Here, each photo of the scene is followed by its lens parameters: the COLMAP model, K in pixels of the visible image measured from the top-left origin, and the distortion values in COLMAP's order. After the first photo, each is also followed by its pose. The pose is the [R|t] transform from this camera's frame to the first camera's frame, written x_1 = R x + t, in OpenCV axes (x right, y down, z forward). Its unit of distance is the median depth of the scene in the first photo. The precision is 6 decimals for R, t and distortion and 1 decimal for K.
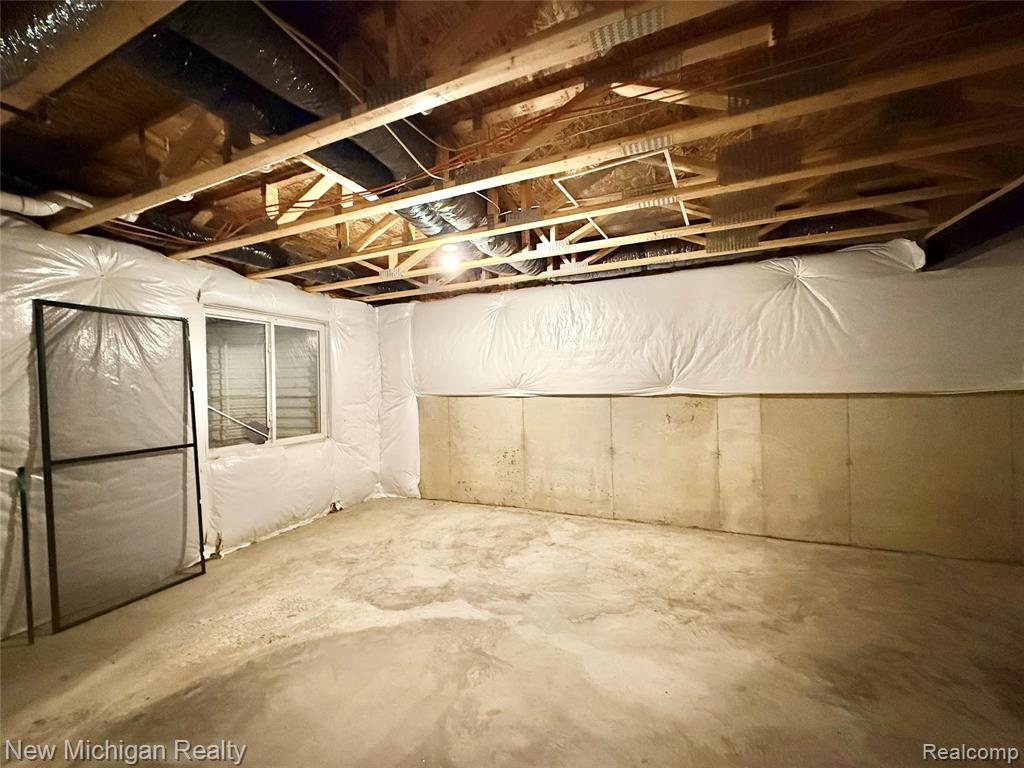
lens RADIAL K [[409.1, 0, 511.1], [0, 409.1, 385.6], [0, 0, 1]] dist [0.003309, 0.000057]
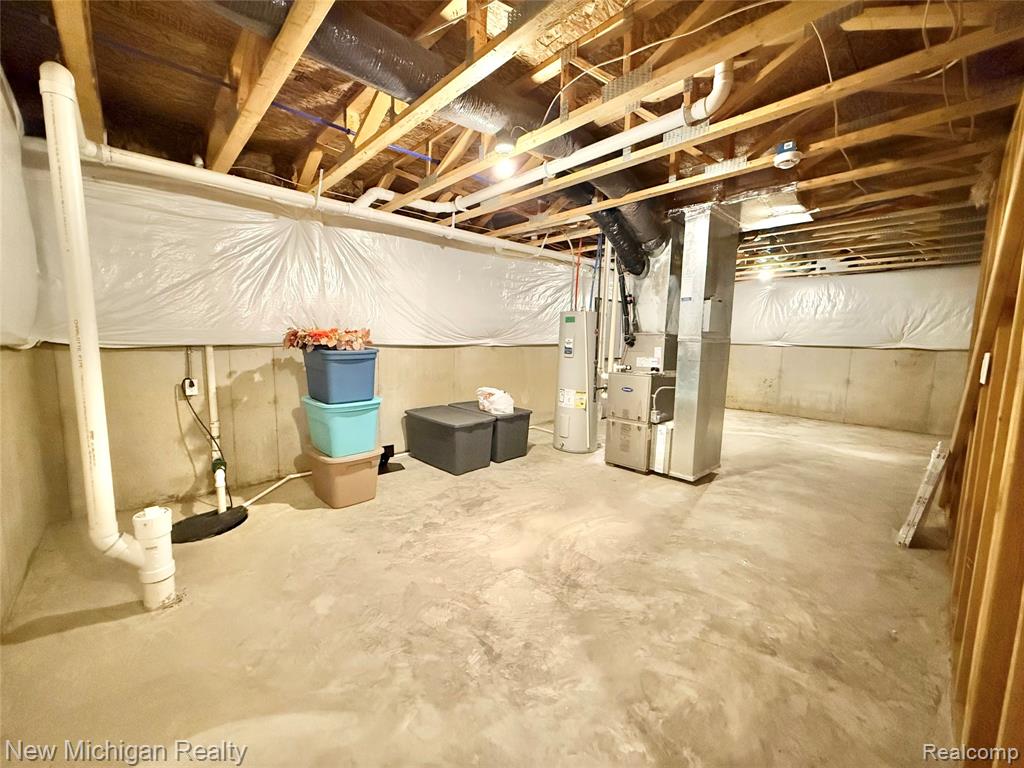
lens RADIAL K [[409.1, 0, 513.4], [0, 409.1, 381.5], [0, 0, 1]] dist [0.003309, 0.000057]
pose [[0.934417, 0.077616, -0.347622, -0.422913], [-0.041053, 0.992933, 0.111349, 0.032059], [0.353808, -0.089775, 0.931000, -0.971148]]
